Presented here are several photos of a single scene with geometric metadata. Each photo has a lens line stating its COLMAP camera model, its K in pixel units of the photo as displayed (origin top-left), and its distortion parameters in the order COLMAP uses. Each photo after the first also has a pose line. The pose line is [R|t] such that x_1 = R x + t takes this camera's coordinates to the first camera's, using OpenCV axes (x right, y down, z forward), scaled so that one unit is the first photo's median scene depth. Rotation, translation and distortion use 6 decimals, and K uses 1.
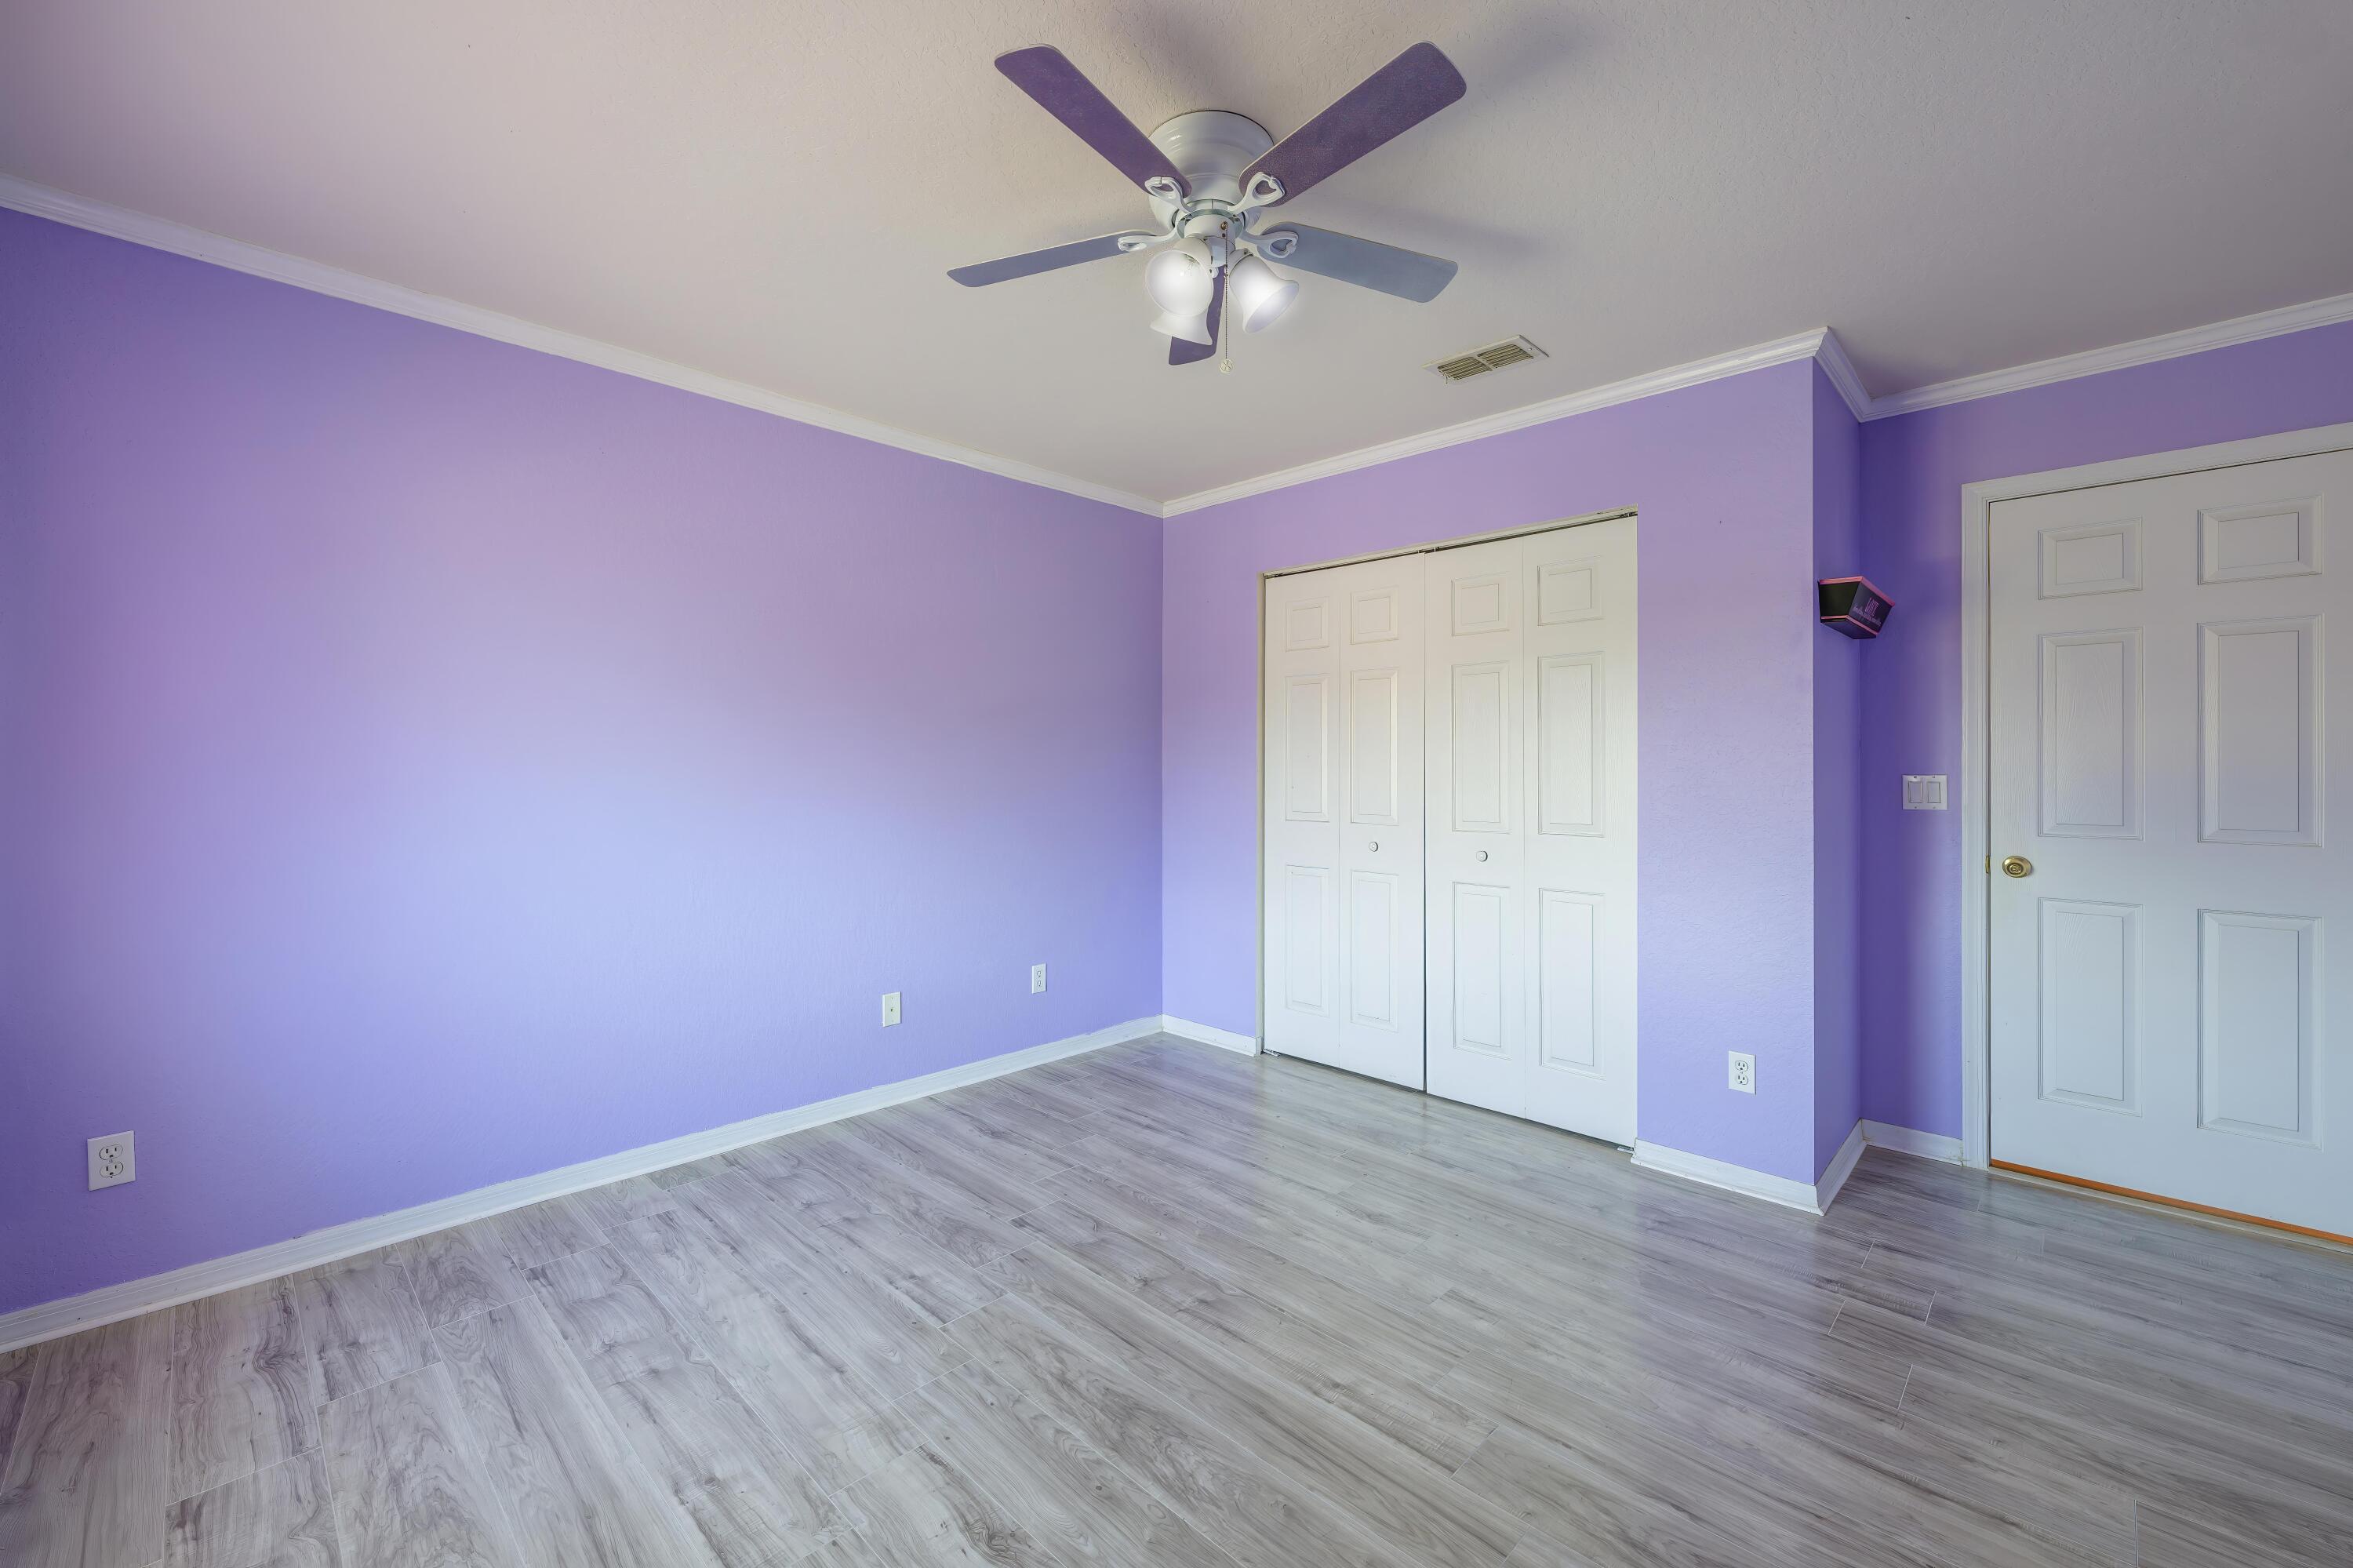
lens RADIAL K [[959.1, 0, 1192.3], [0, 959.1, 765.1], [0, 0, 1]] dist [-0.000629, 0.000892]
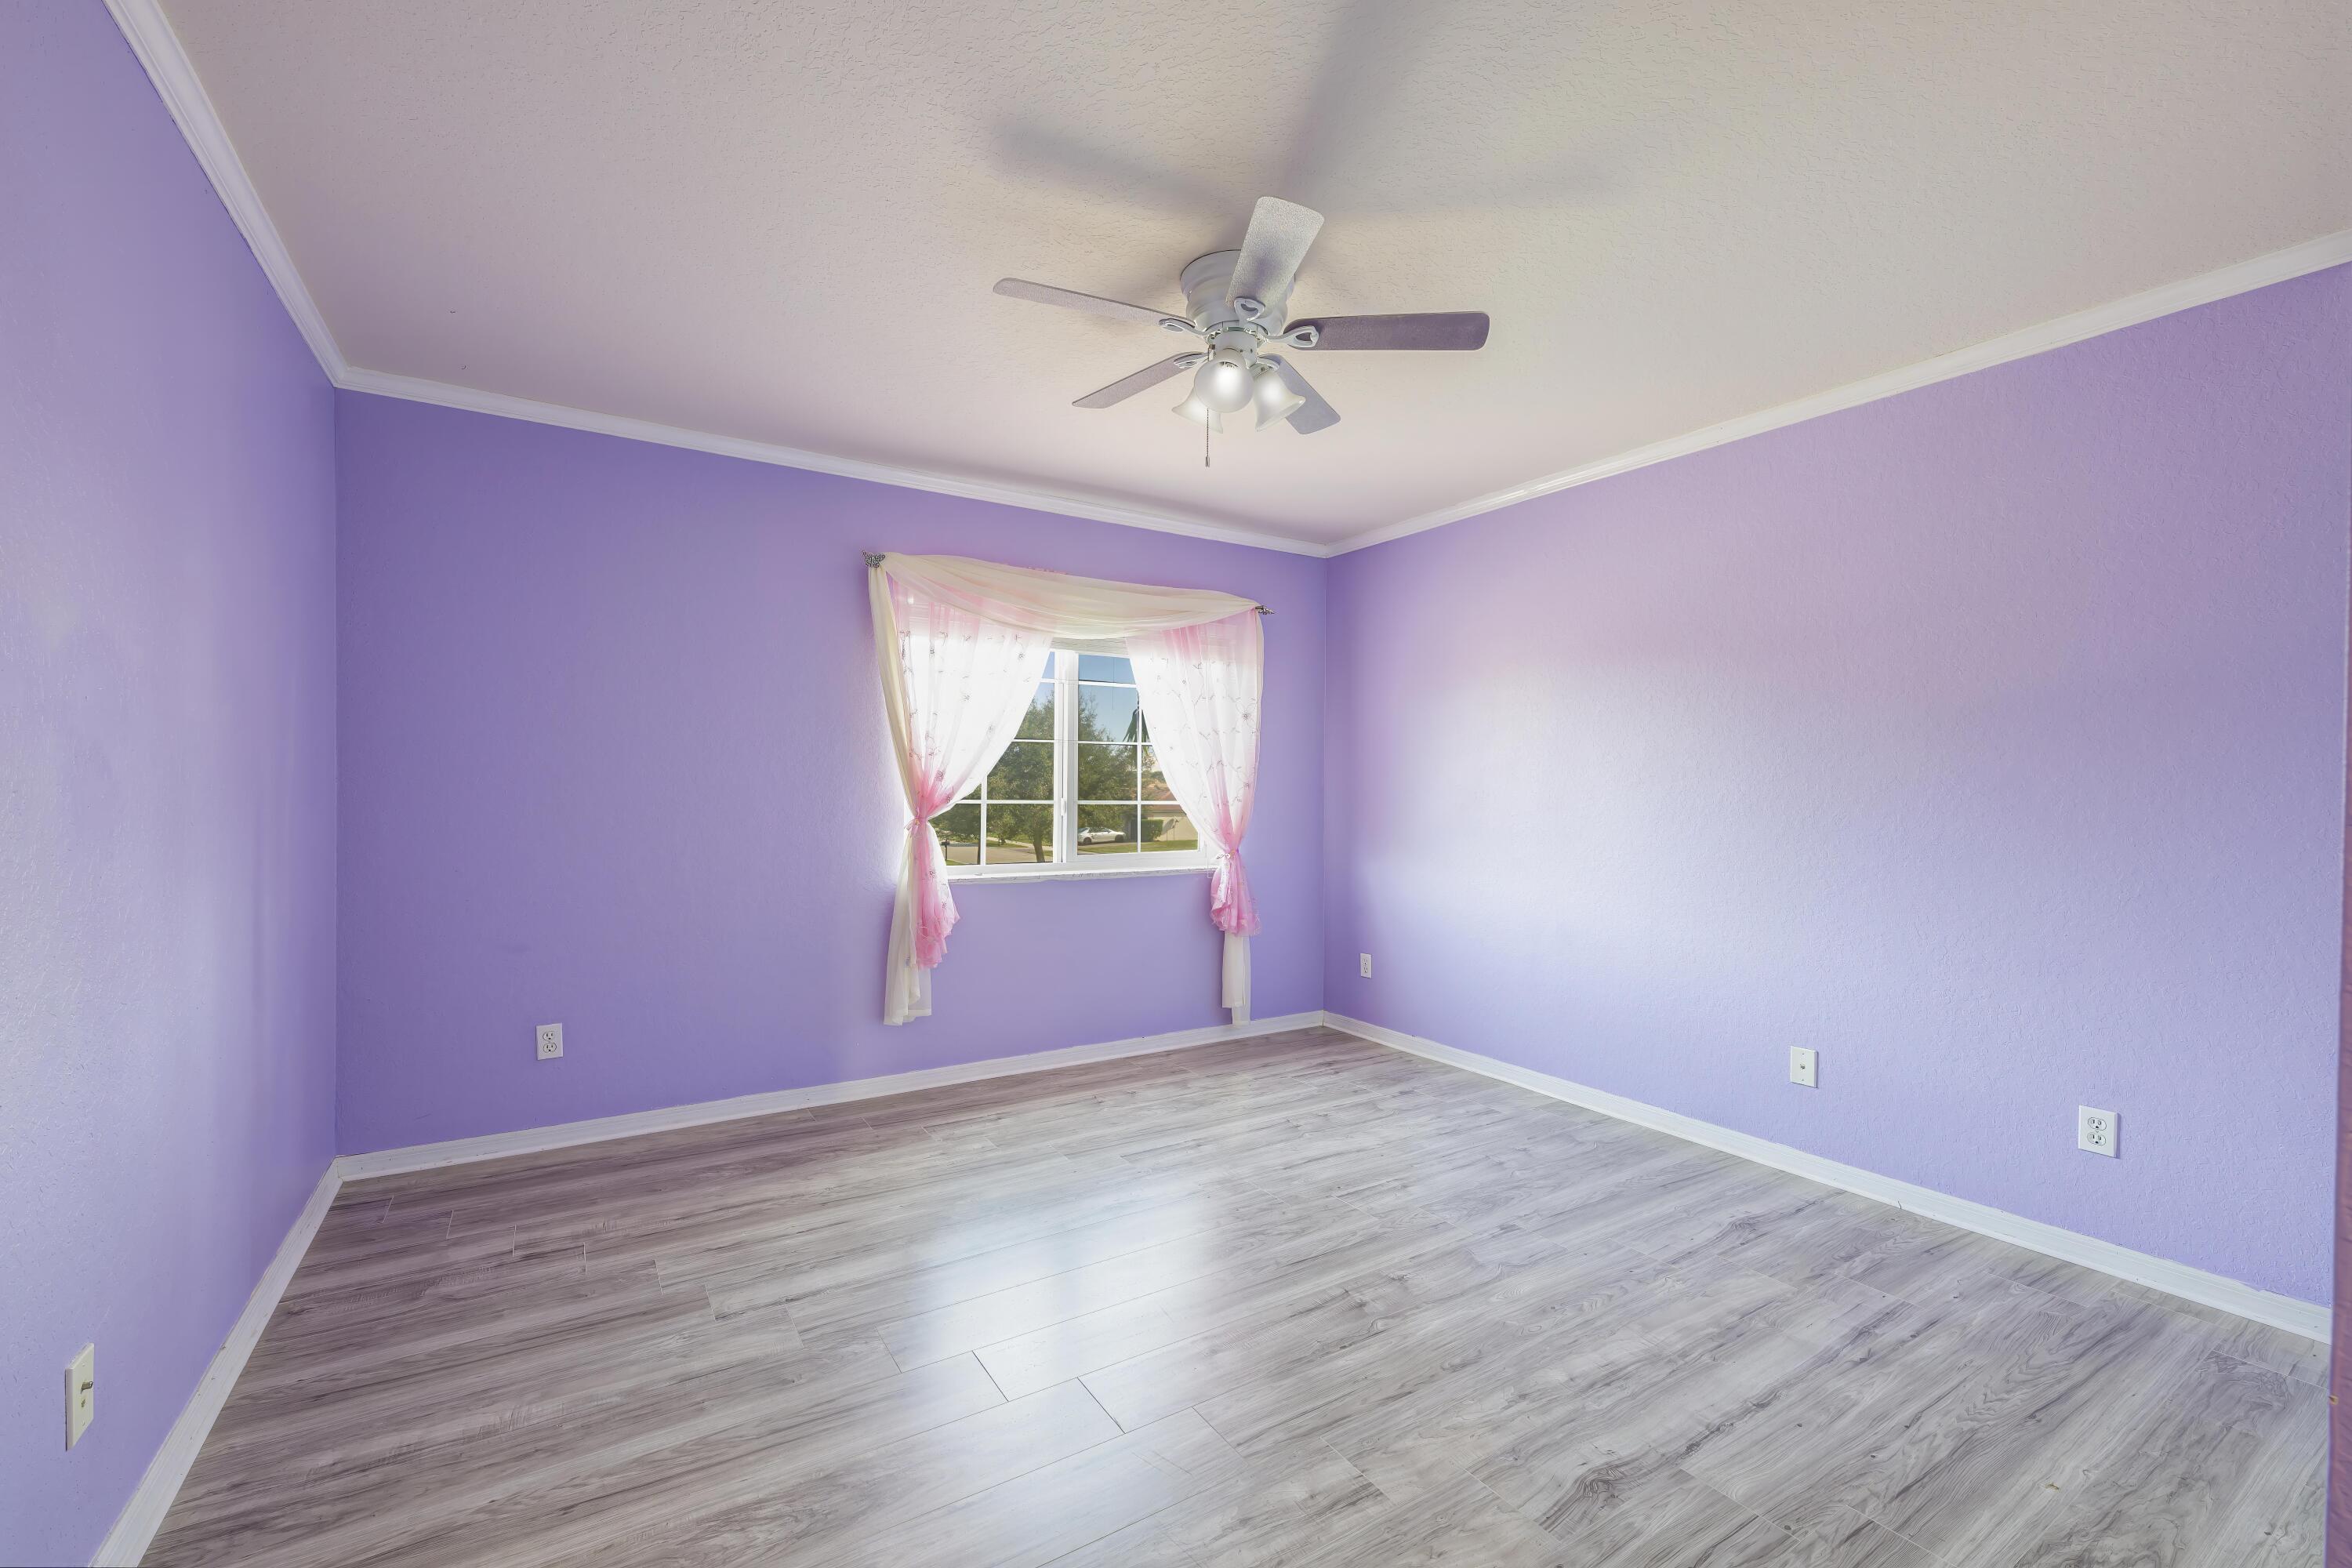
lens RADIAL K [[958.7, 0, 1154.0], [0, 958.7, 783.0], [0, 0, 1]] dist [-0.000629, 0.000892]
pose [[-0.256185, -0.010982, -0.966565, 0.908349], [-0.004802, 0.999938, -0.010088, 0.026280], [0.966616, 0.002056, -0.256221, 0.919907]]
